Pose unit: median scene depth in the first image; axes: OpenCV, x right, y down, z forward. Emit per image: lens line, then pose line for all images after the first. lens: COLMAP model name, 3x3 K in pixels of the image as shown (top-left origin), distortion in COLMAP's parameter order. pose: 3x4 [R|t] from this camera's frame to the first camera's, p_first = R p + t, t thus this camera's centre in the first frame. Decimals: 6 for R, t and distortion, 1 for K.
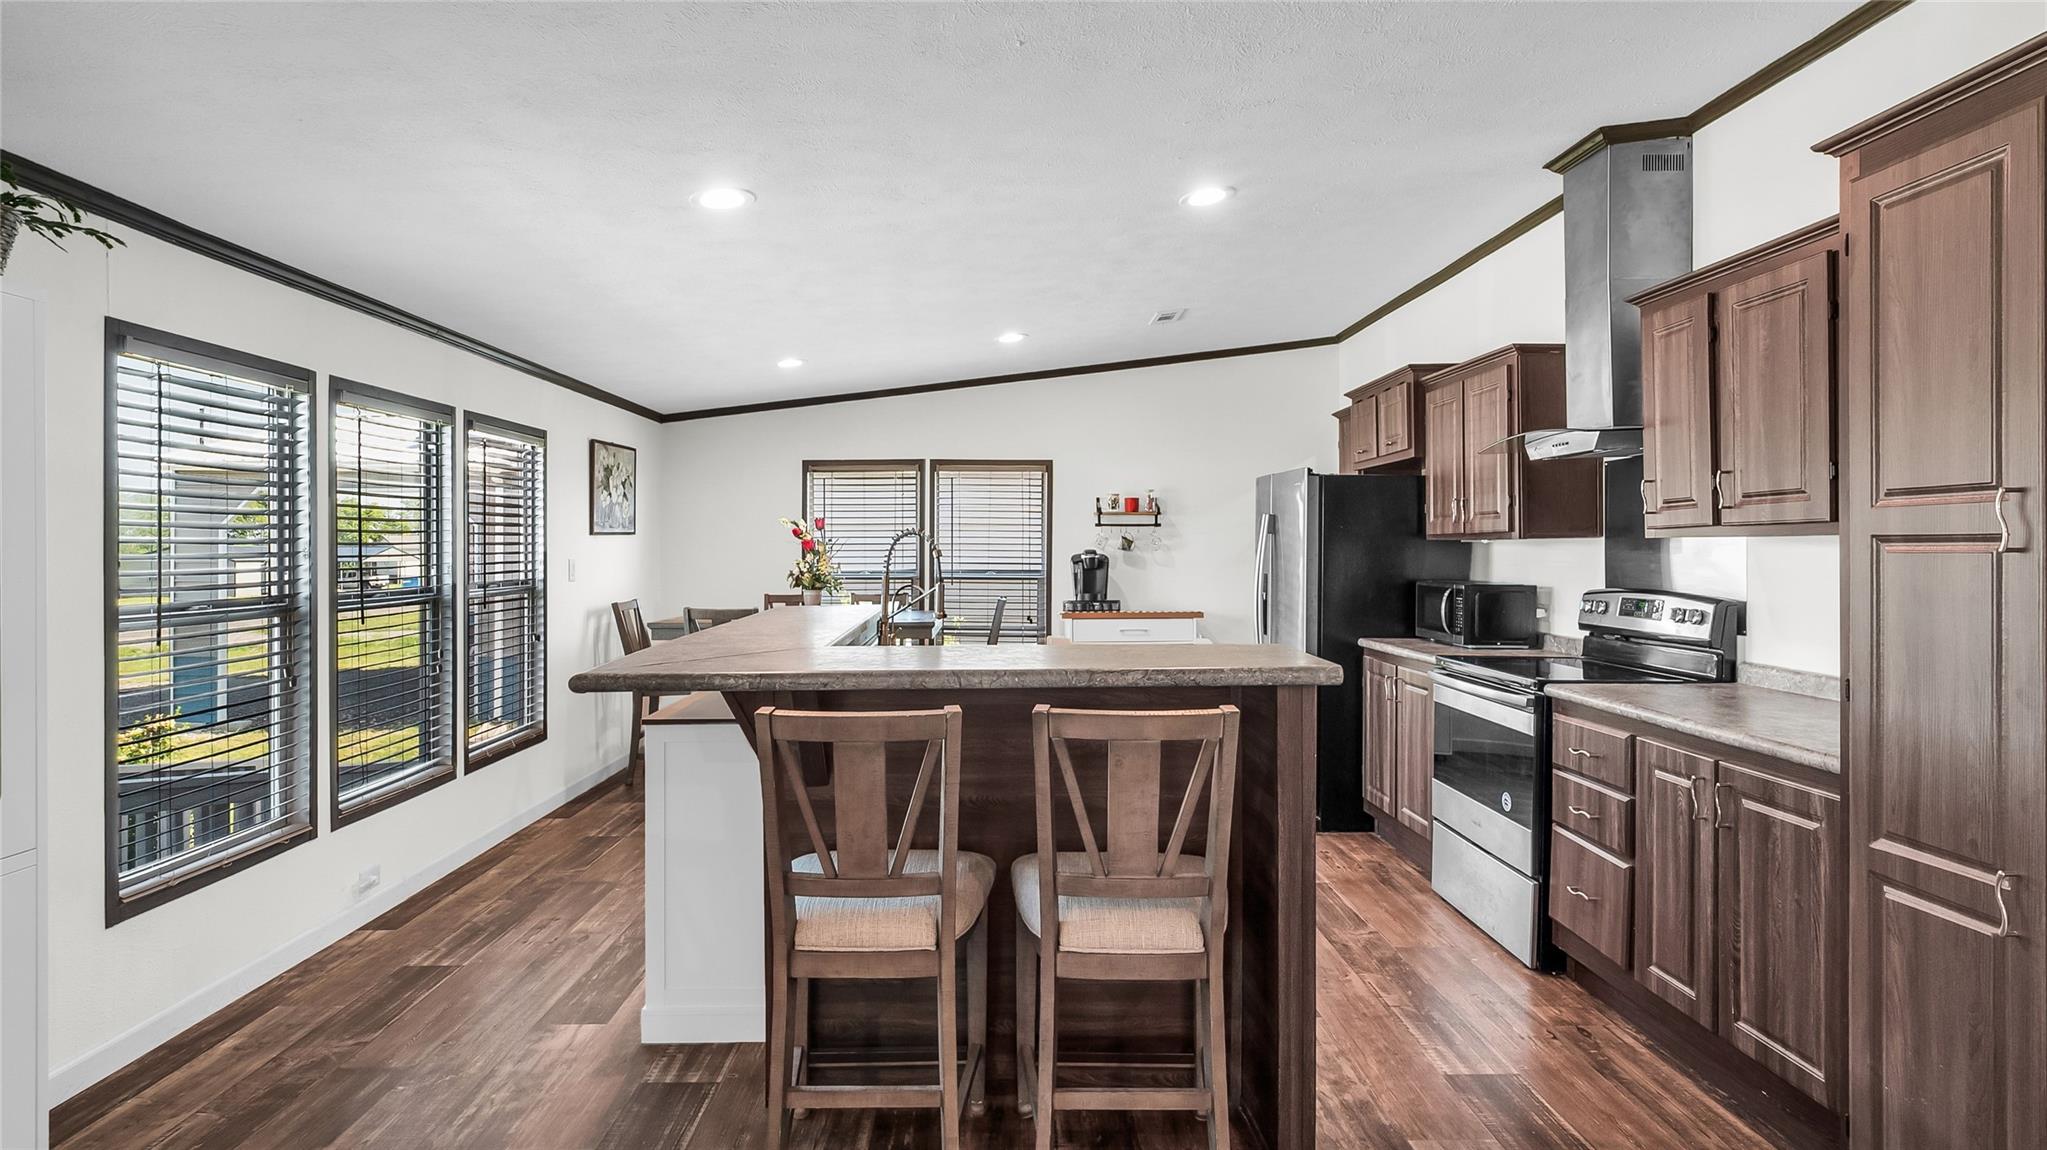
lens RADIAL K [[930.6, 0, 1007.4], [0, 930.6, 547.5], [0, 0, 1]] dist [0.006955, 0.000400]
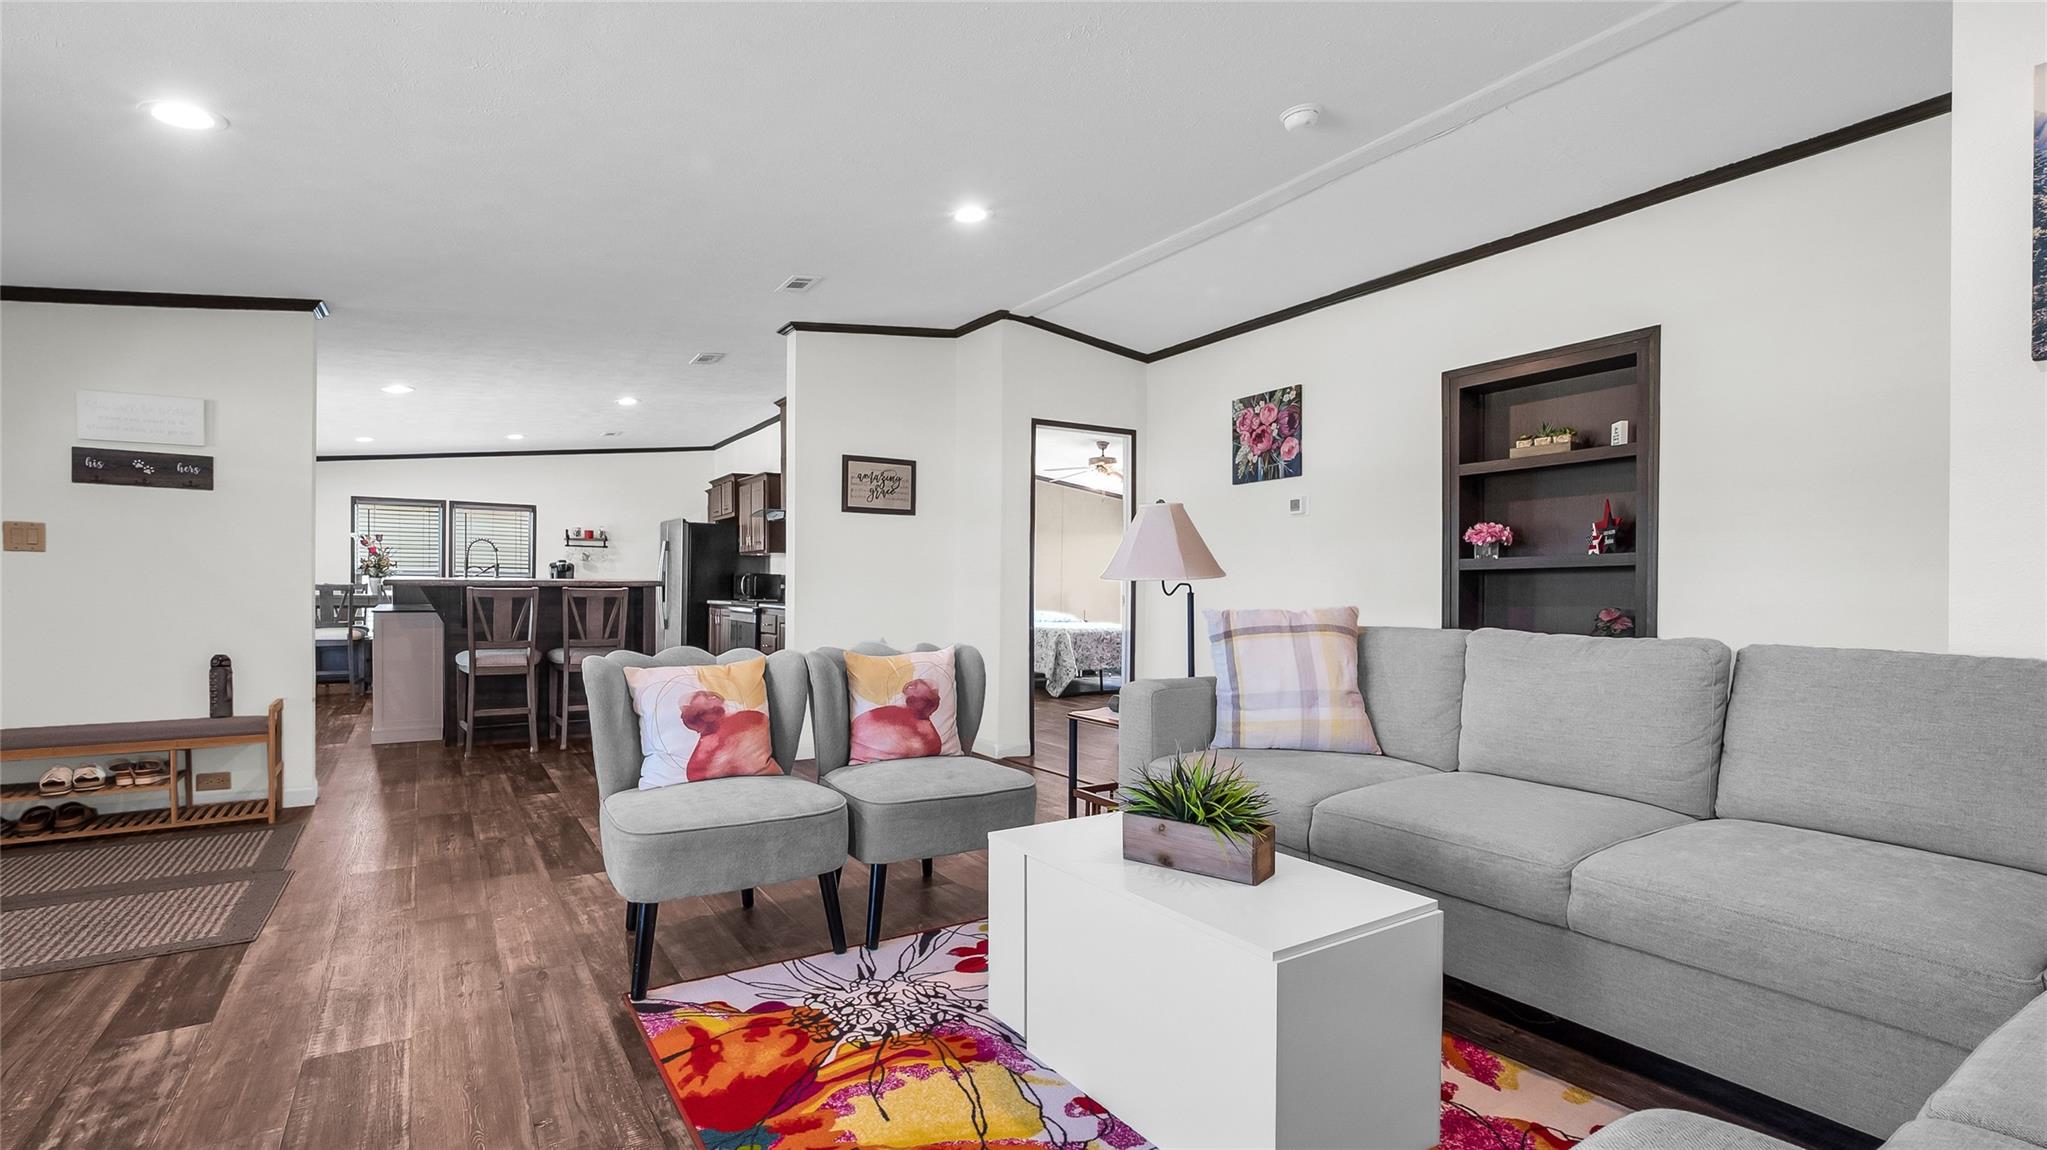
lens RADIAL K [[930.6, 0, 1017.5], [0, 930.6, 596.5], [0, 0, 1]] dist [0.006955, 0.000400]
pose [[0.840358, 0.003762, 0.542019, -0.161224], [-0.005572, 0.999983, 0.001699, 0.073838], [-0.542004, -0.004448, 0.840364, -1.052077]]
